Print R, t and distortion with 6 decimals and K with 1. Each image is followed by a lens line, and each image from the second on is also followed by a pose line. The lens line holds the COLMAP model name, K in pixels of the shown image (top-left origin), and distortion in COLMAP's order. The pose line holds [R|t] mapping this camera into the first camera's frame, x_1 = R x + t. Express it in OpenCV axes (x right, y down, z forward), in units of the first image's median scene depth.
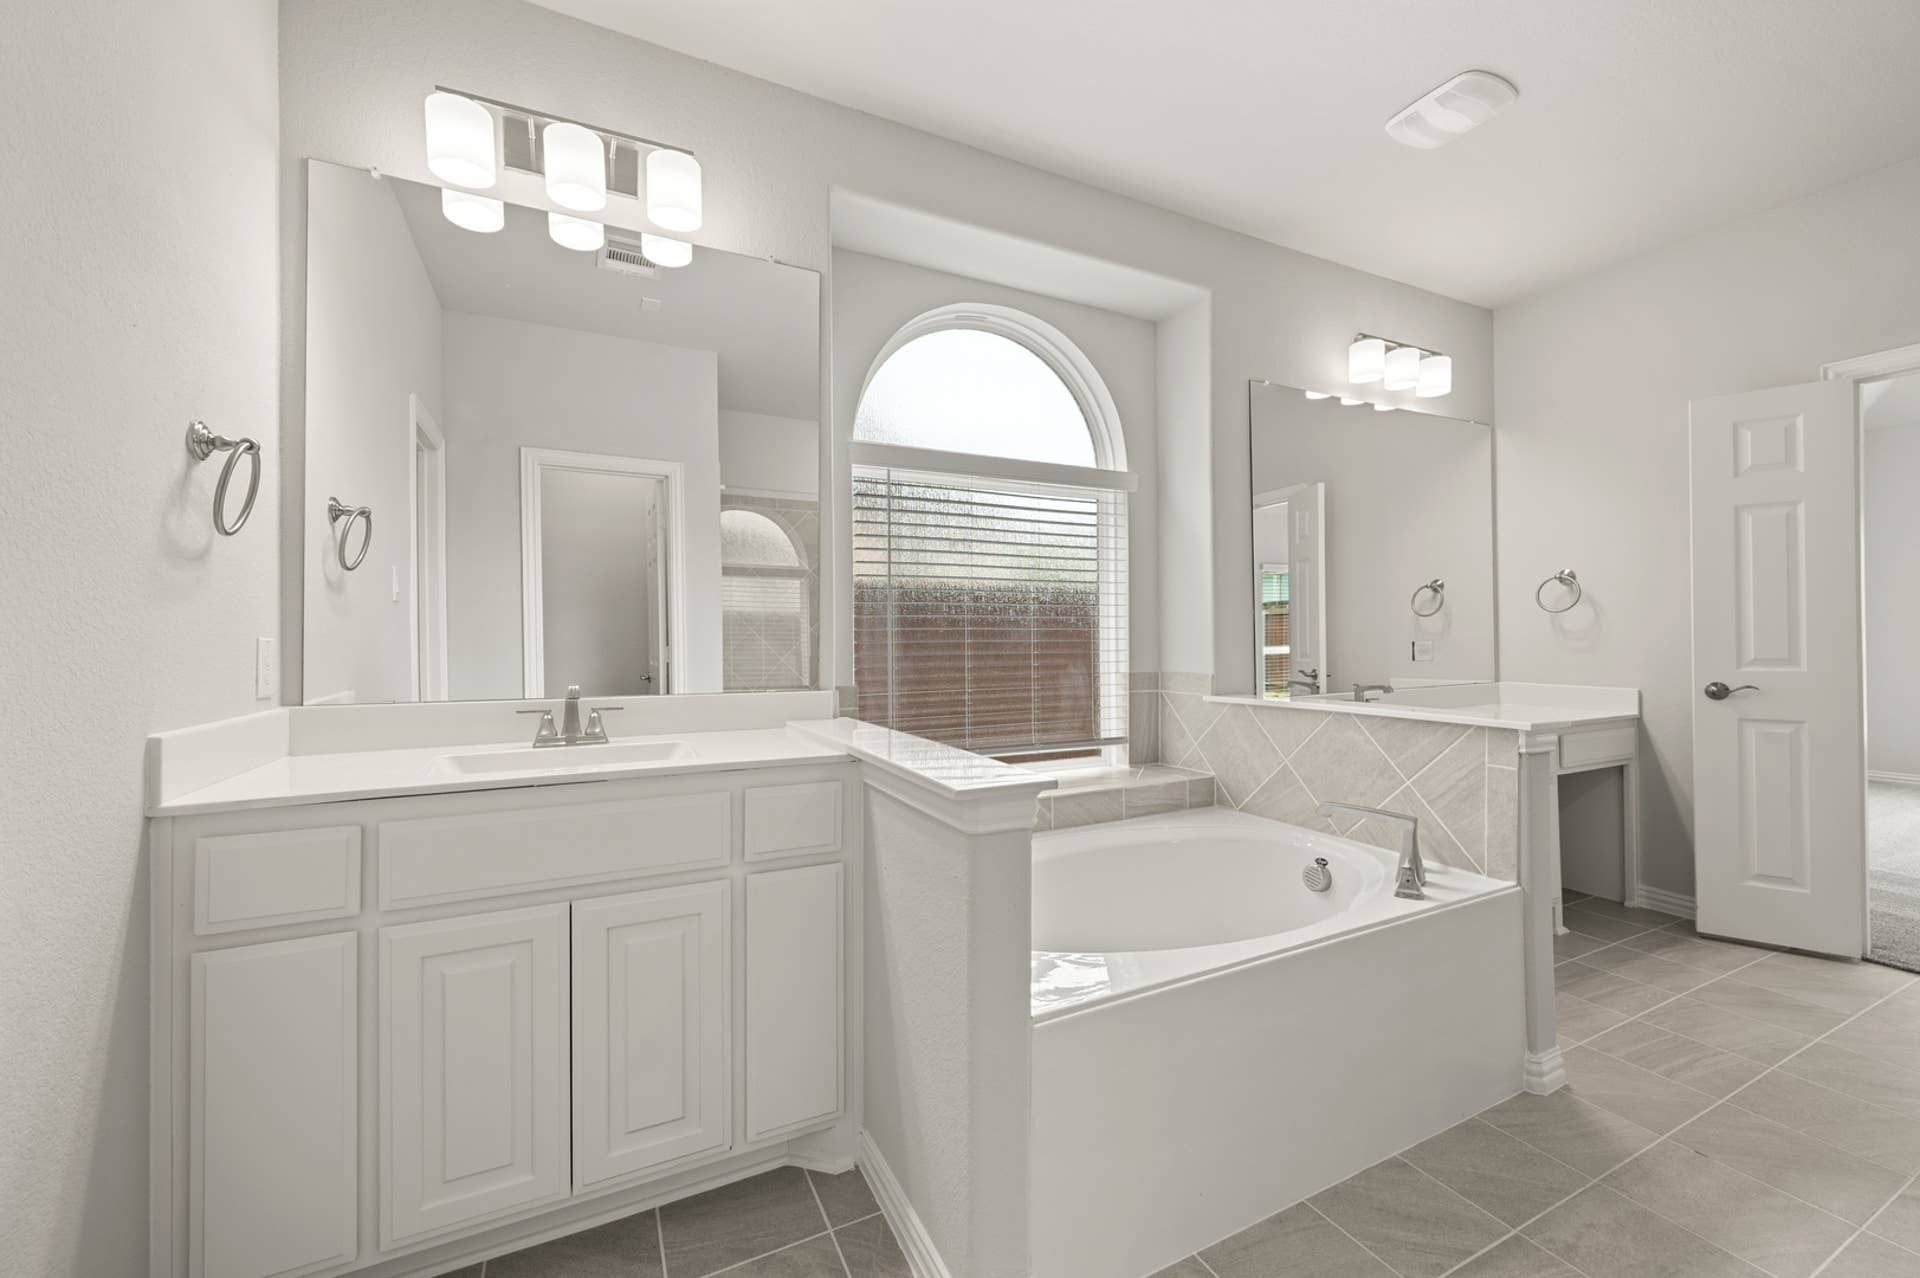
lens RADIAL K [[756.3, 0, 963.6], [0, 756.3, 636.6], [0, 0, 1]] dist [0.018366, 0.000087]
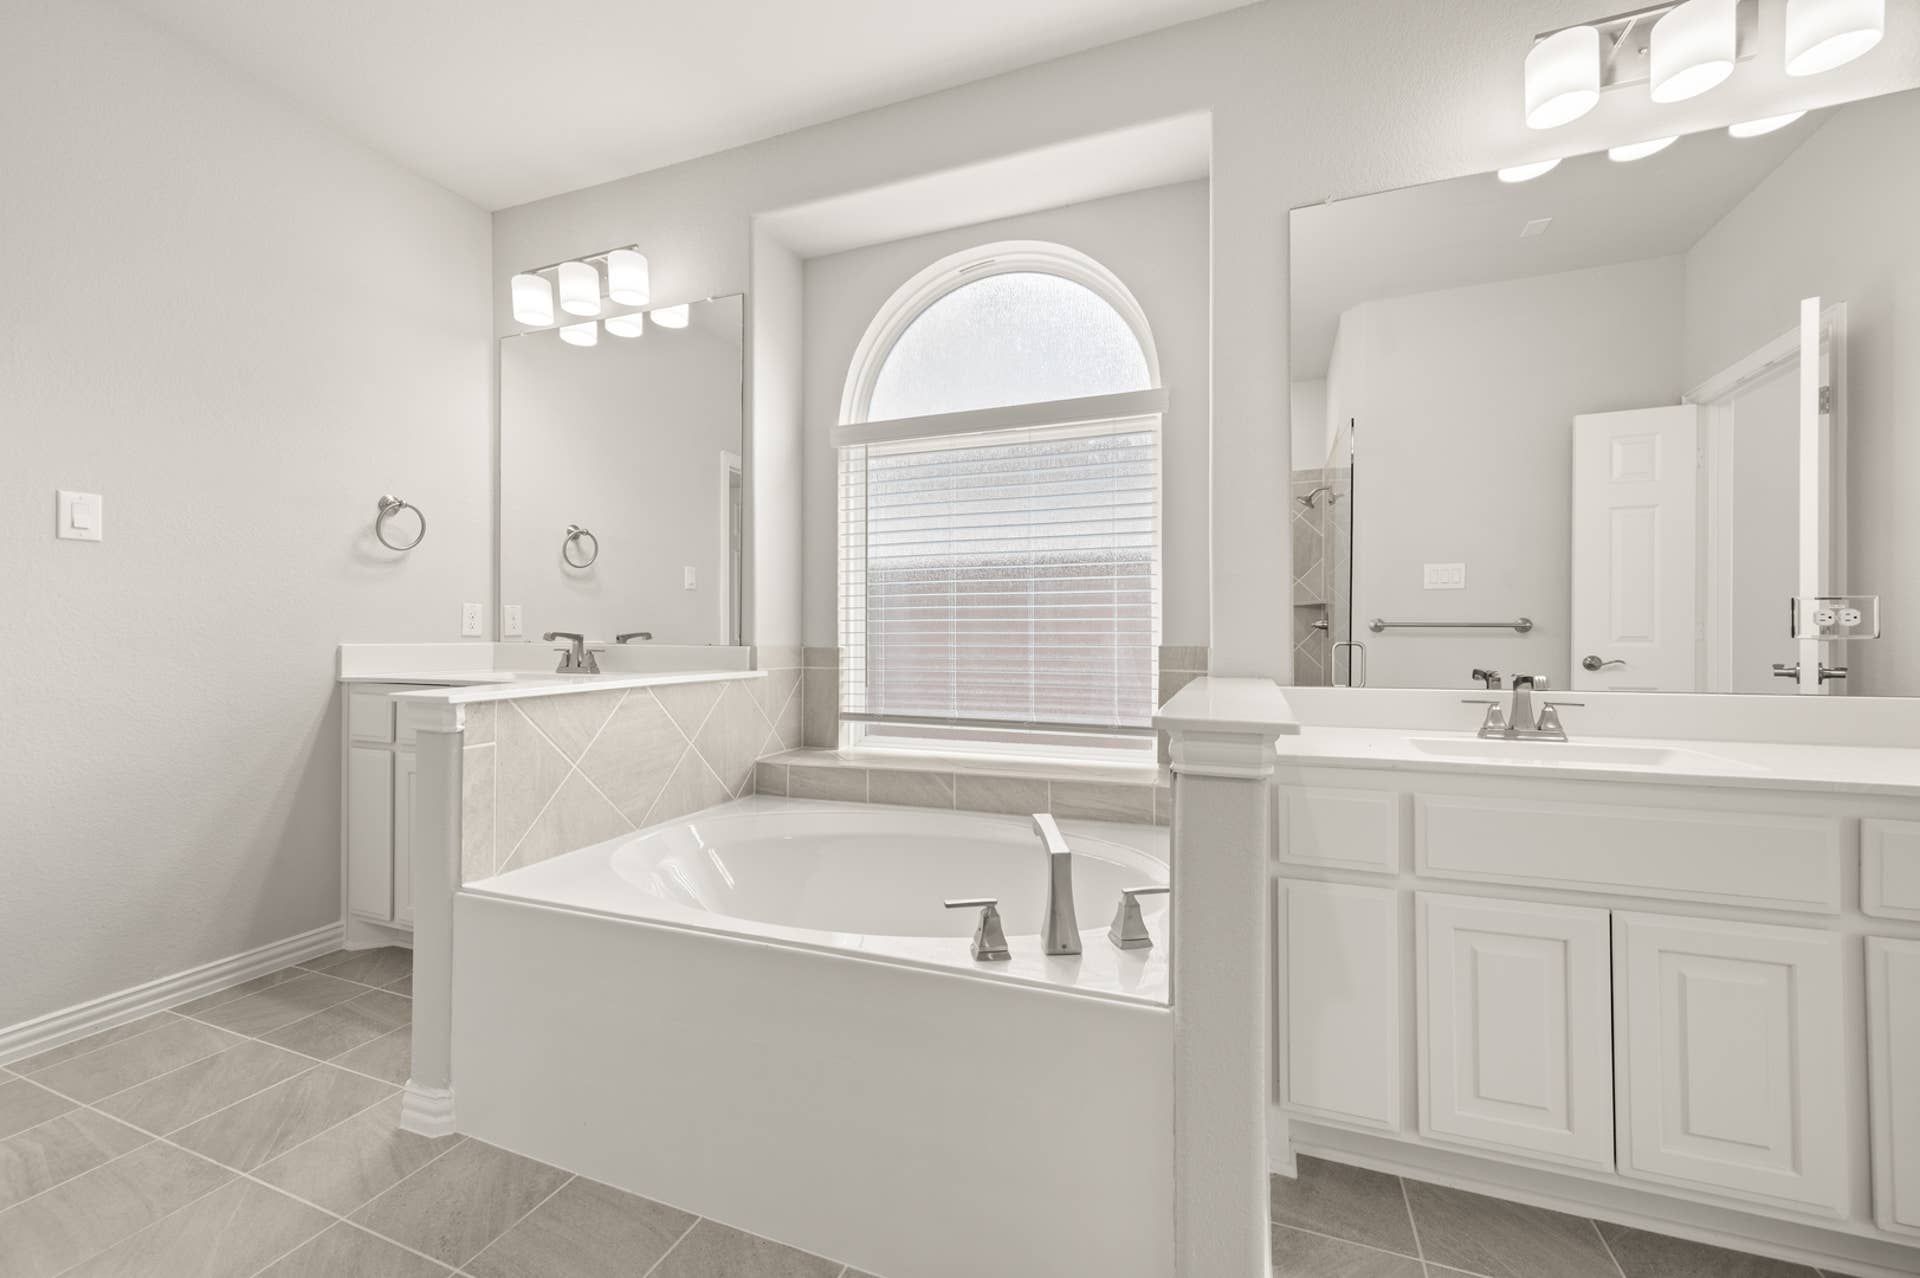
lens RADIAL K [[756.3, 0, 961.2], [0, 756.3, 632.0], [0, 0, 1]] dist [0.018366, 0.000087]
pose [[0.671900, 0.011725, -0.740549, 0.918535], [-0.002276, 0.999903, 0.013766, 0.031150], [0.740639, -0.007564, 0.671861, 0.446991]]
